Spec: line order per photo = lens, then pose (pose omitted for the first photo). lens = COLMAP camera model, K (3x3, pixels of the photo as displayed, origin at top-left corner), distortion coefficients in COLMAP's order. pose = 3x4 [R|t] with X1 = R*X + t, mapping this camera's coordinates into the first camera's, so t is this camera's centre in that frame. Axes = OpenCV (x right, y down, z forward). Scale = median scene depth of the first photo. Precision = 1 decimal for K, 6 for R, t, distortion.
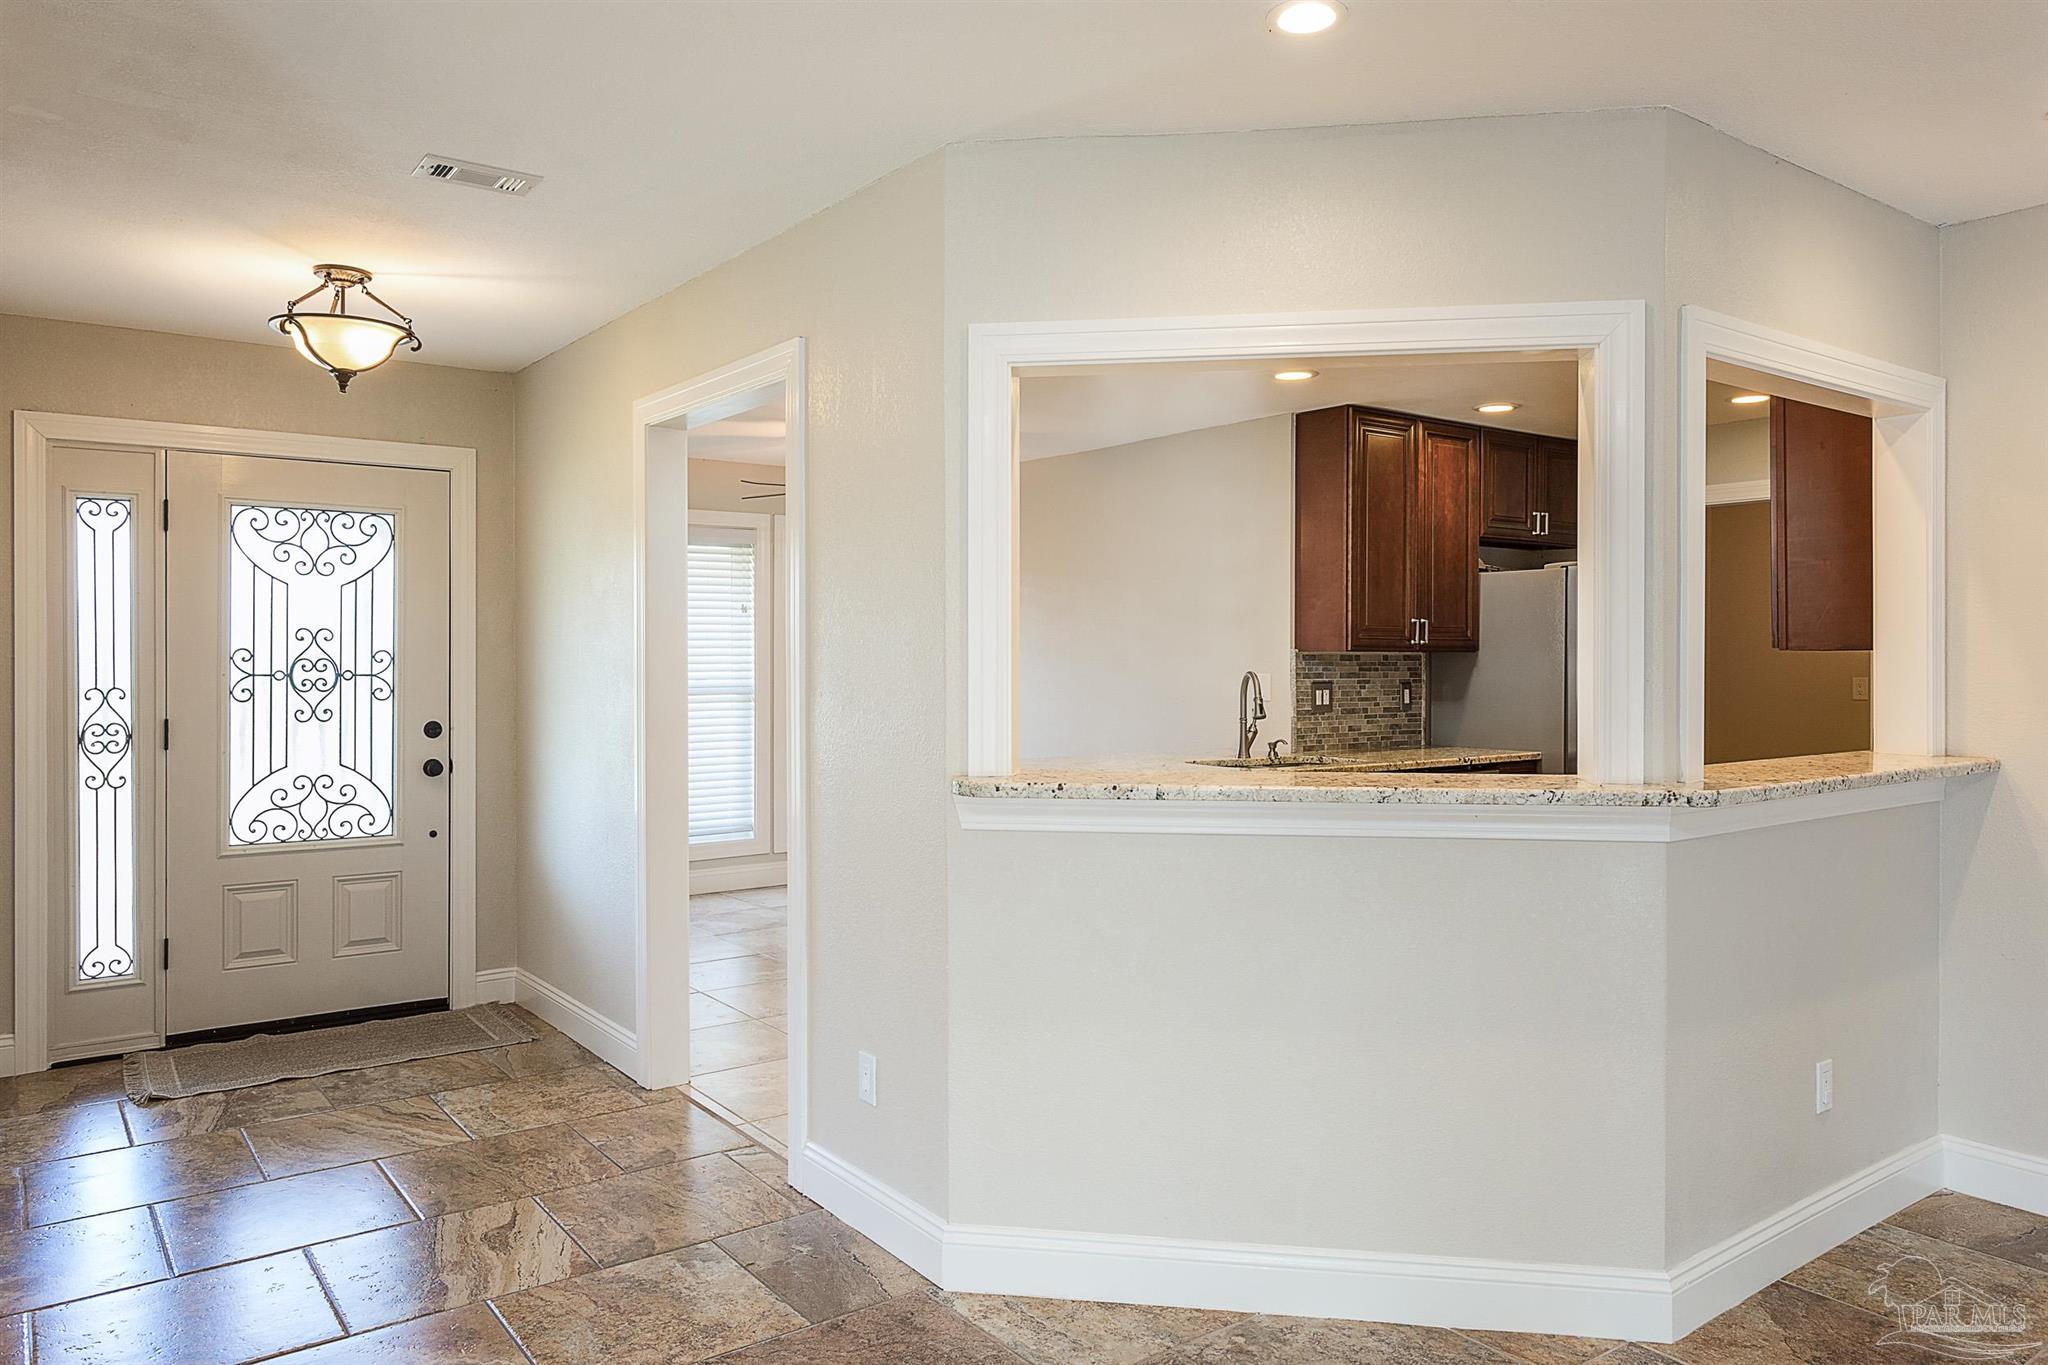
lens RADIAL K [[1381.2, 0, 1009.7], [0, 1381.2, 652.1], [0, 0, 1]] dist [0.005043, 0.002735]
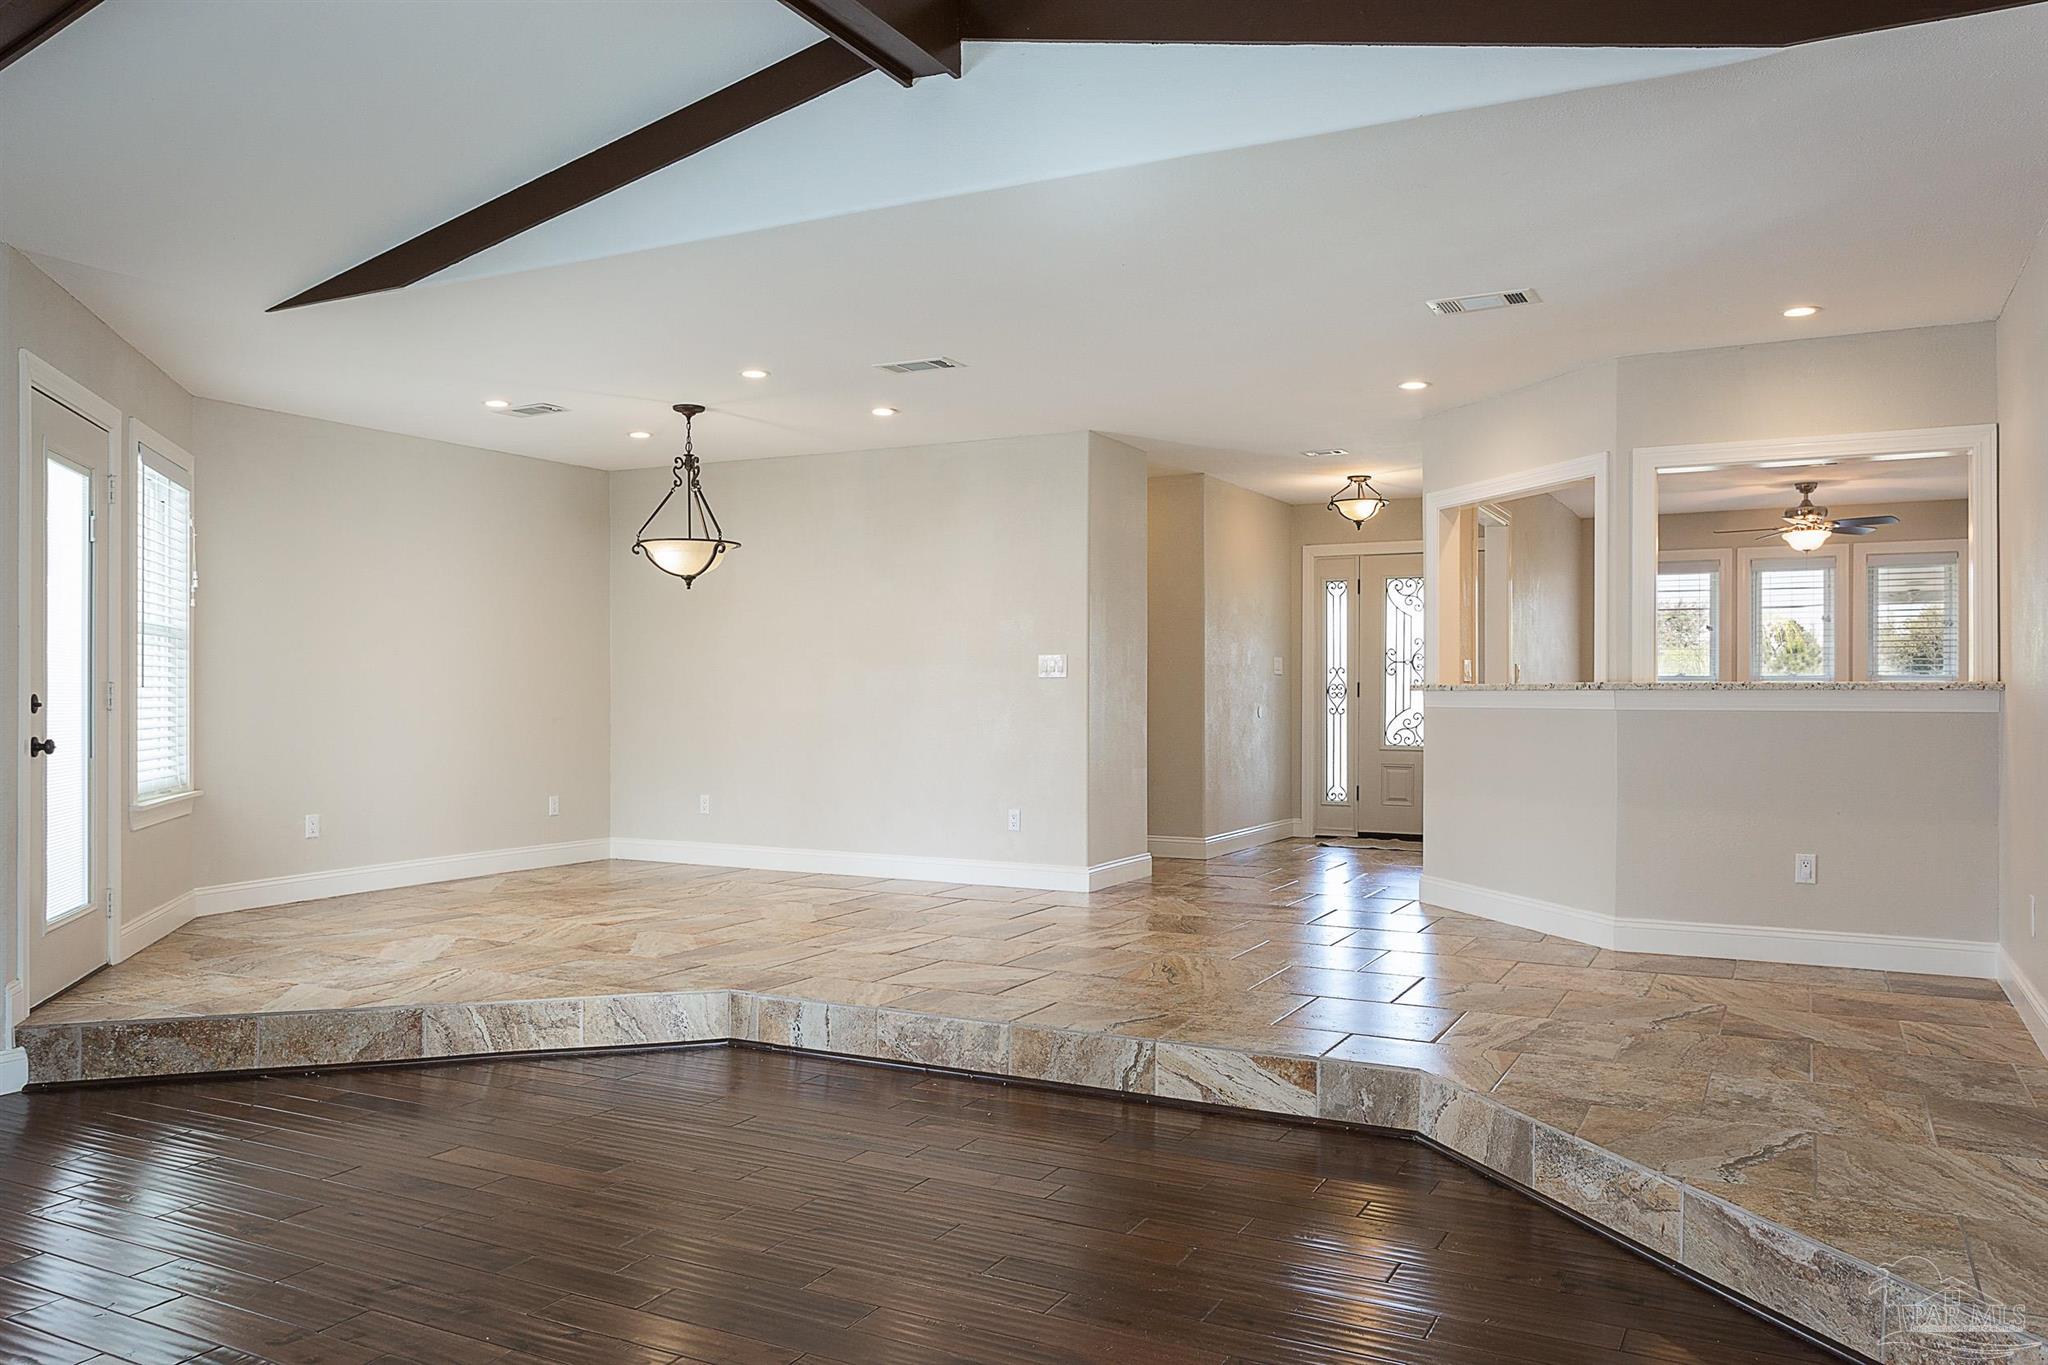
lens RADIAL K [[1531.2, 0, 1021.7], [0, 1531.2, 687.2], [0, 0, 1]] dist [-0.004518, -0.000839]
pose [[0.449229, -0.005409, -0.893401, 1.259087], [-0.003913, 0.999960, -0.008021, 0.076558], [0.893408, 0.007099, 0.449189, -0.517925]]
